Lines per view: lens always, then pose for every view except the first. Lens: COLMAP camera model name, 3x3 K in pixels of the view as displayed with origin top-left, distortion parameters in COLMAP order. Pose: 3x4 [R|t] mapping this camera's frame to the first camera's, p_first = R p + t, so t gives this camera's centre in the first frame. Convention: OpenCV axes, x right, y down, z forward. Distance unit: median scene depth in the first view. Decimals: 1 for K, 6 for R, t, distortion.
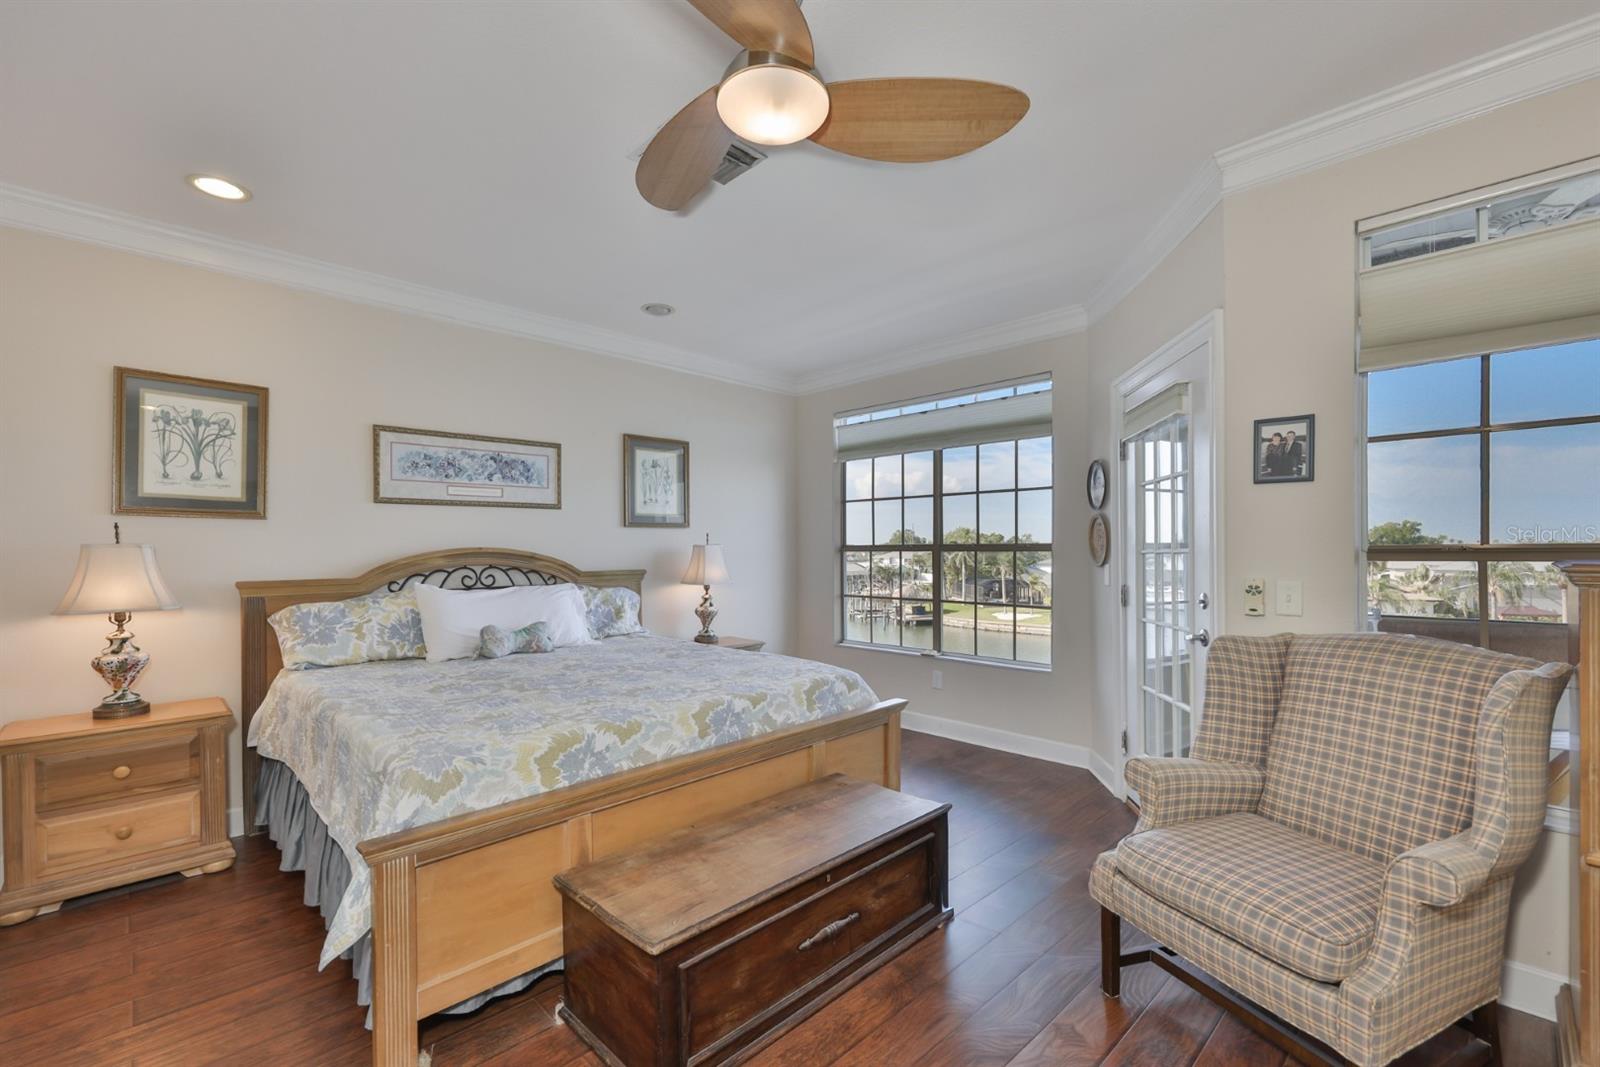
lens RADIAL K [[686.2, 0, 819.7], [0, 686.2, 553.7], [0, 0, 1]] dist [-0.001613, -0.000152]
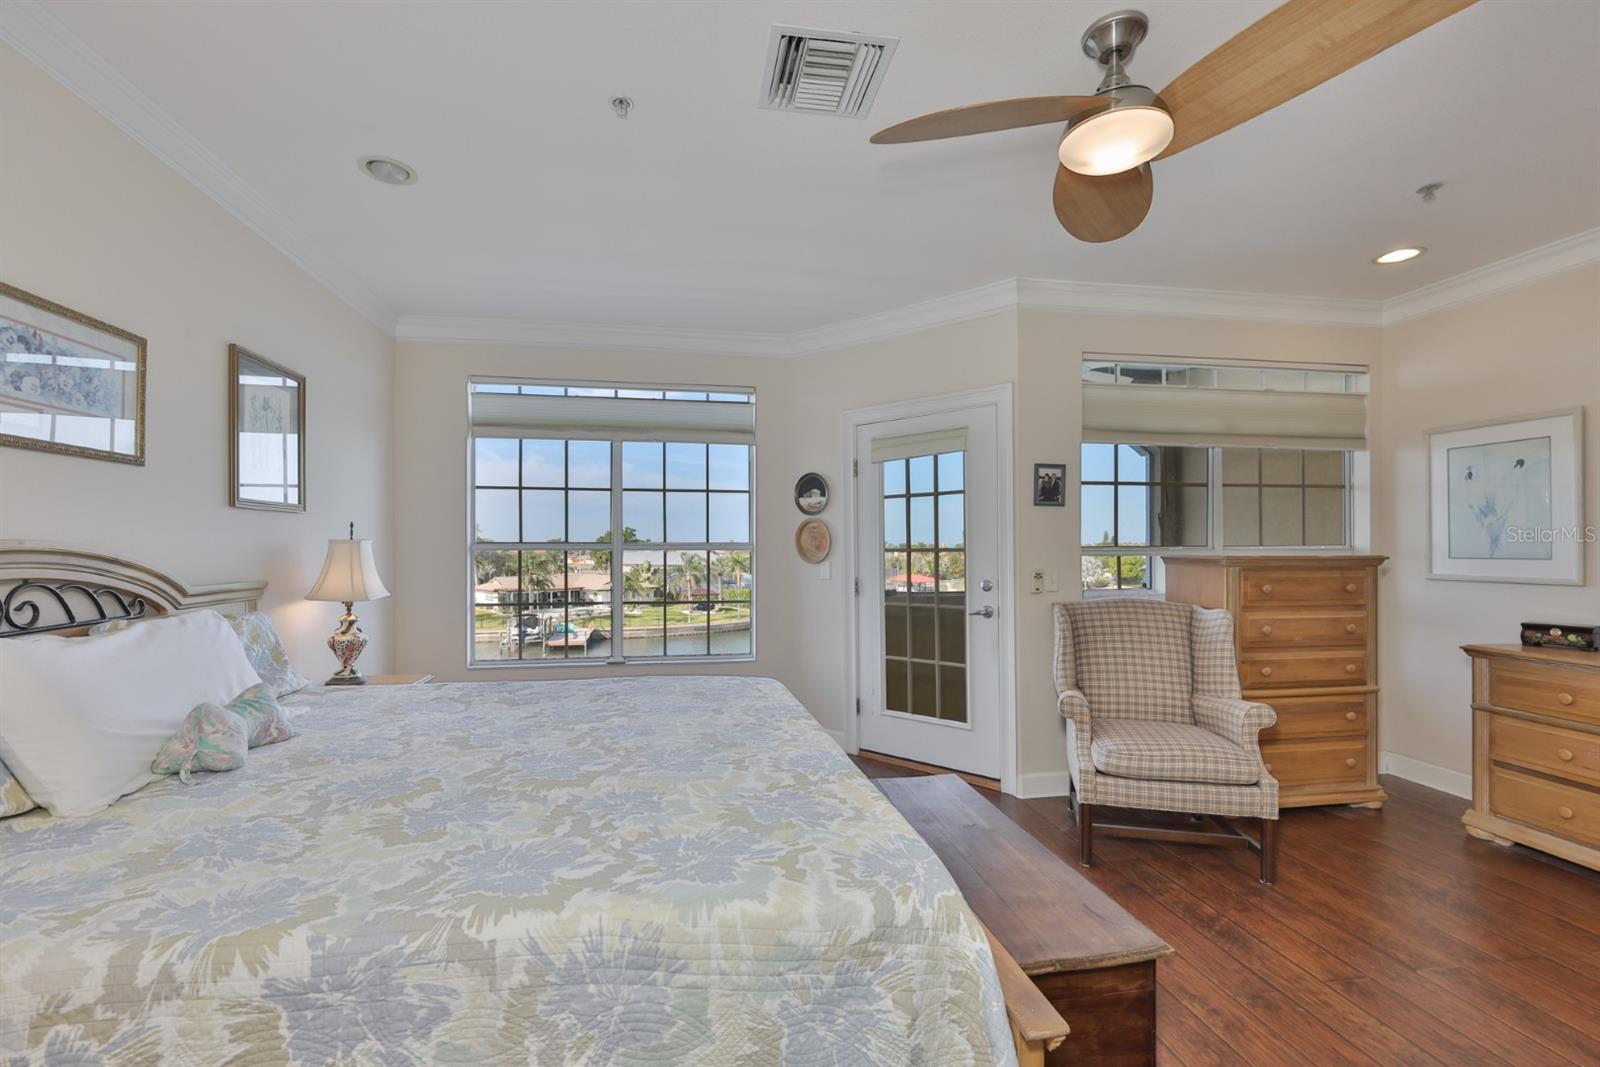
lens RADIAL K [[680.6, 0, 777.4], [0, 680.6, 546.5], [0, 0, 1]] dist [-0.002483, 0.000147]
pose [[0.589027, 0.005262, 0.808096, -0.509656], [0.002488, 0.999962, -0.008325, -0.000280], [-0.808109, 0.006914, 0.588992, 0.323909]]
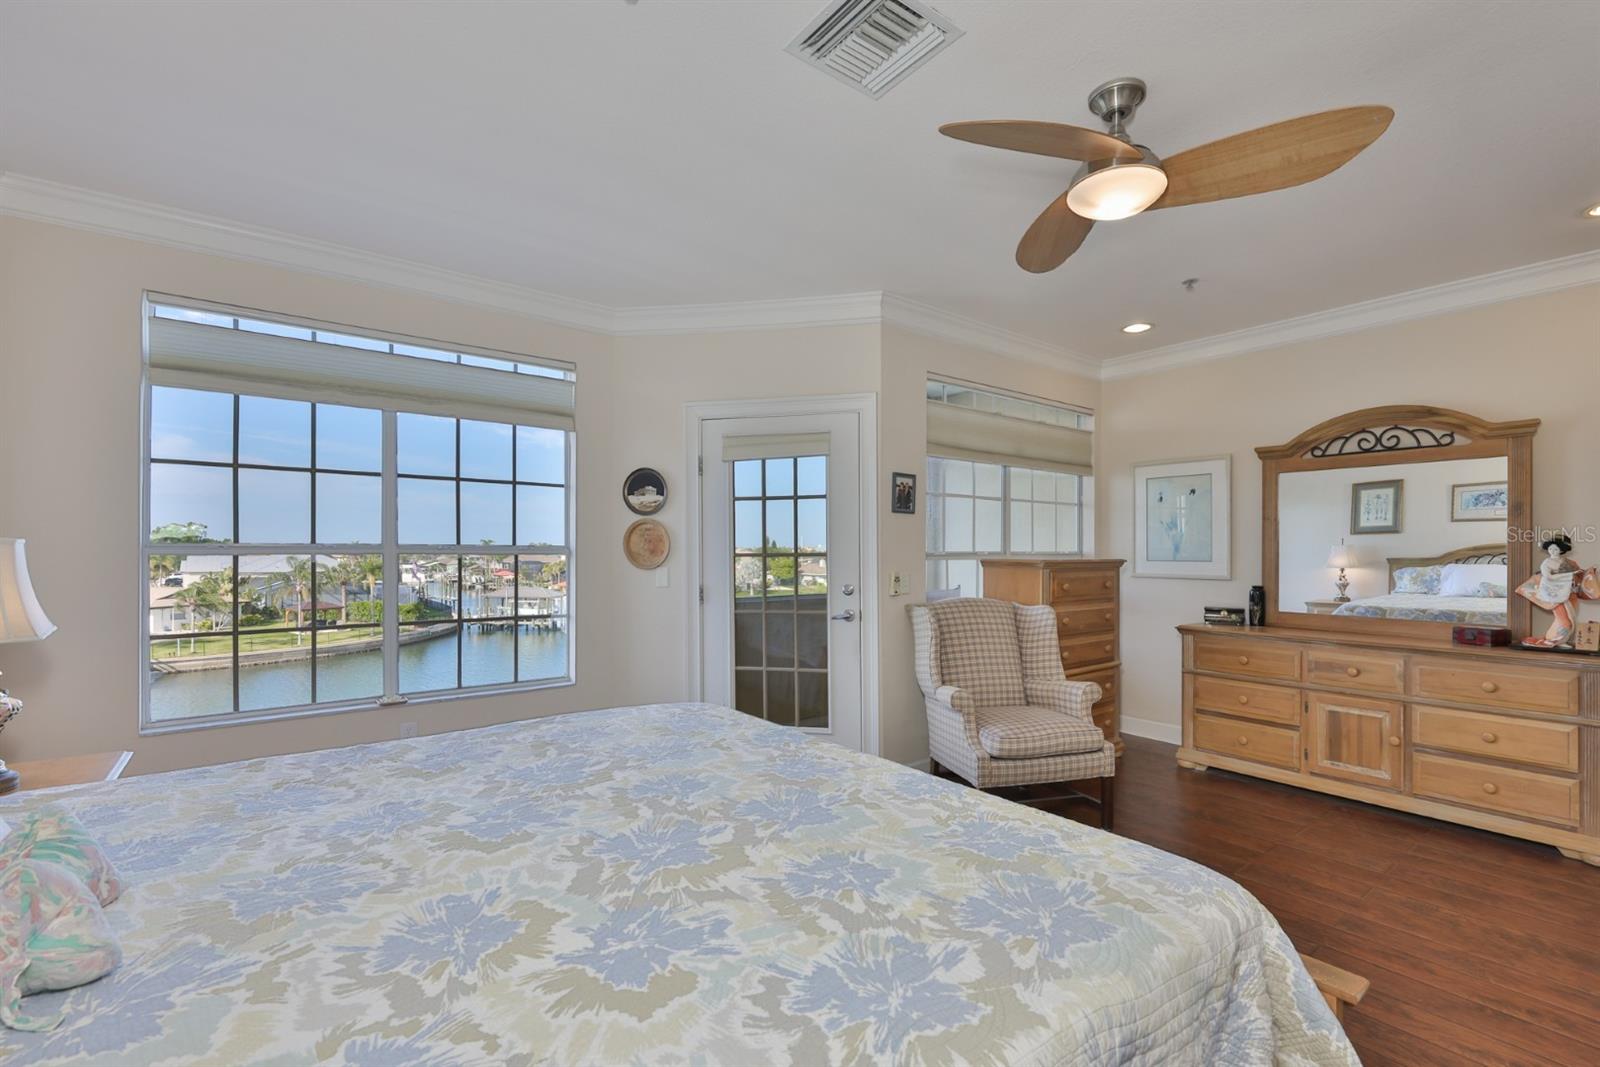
lens RADIAL K [[702.8, 0, 795.7], [0, 702.8, 548.7], [0, 0, 1]] dist [0.000323, -0.000032]
pose [[0.129539, 0.007860, 0.991543, -0.561608], [0.003167, 0.999960, -0.008340, -0.002811], [-0.991569, 0.004221, 0.129509, 0.569073]]
